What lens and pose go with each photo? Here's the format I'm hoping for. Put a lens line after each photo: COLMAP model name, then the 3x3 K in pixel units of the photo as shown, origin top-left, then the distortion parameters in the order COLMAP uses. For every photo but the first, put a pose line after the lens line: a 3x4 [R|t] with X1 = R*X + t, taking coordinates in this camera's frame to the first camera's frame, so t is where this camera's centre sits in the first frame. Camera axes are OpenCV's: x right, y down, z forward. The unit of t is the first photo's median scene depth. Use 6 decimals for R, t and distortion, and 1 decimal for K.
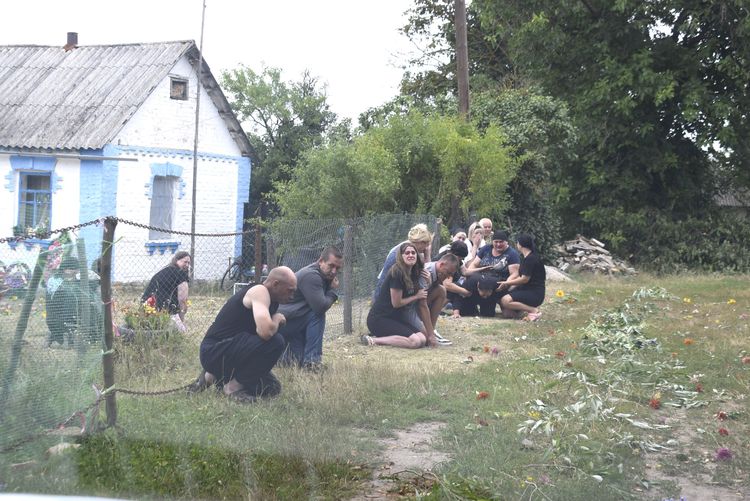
lens RADIAL K [[1290.7, 0, 374.6], [0, 1290.7, 250.1], [0, 0, 1]] dist [0.032587, 0.000000]
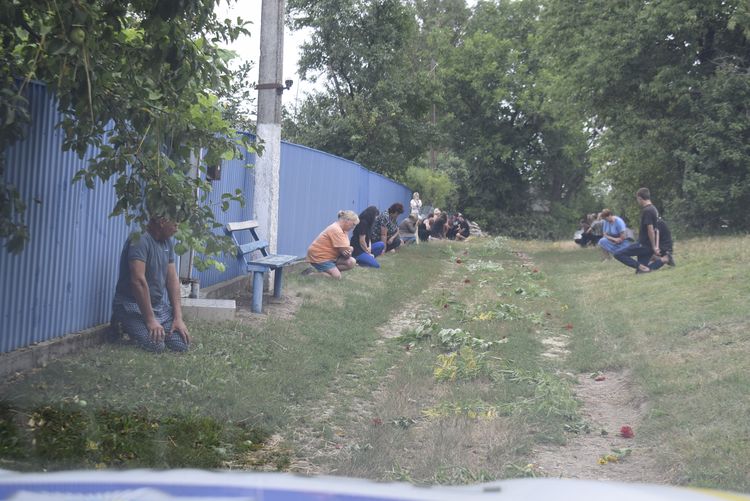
lens RADIAL K [[1290.7, 0, 375.2], [0, 1290.7, 250.6], [0, 0, 1]] dist [0.032587, 0.000000]
pose [[0.990837, 0.034089, 0.130693, -0.254637], [-0.034105, 0.999416, -0.002112, 0.045892], [-0.130689, -0.002365, 0.991421, -1.045119]]
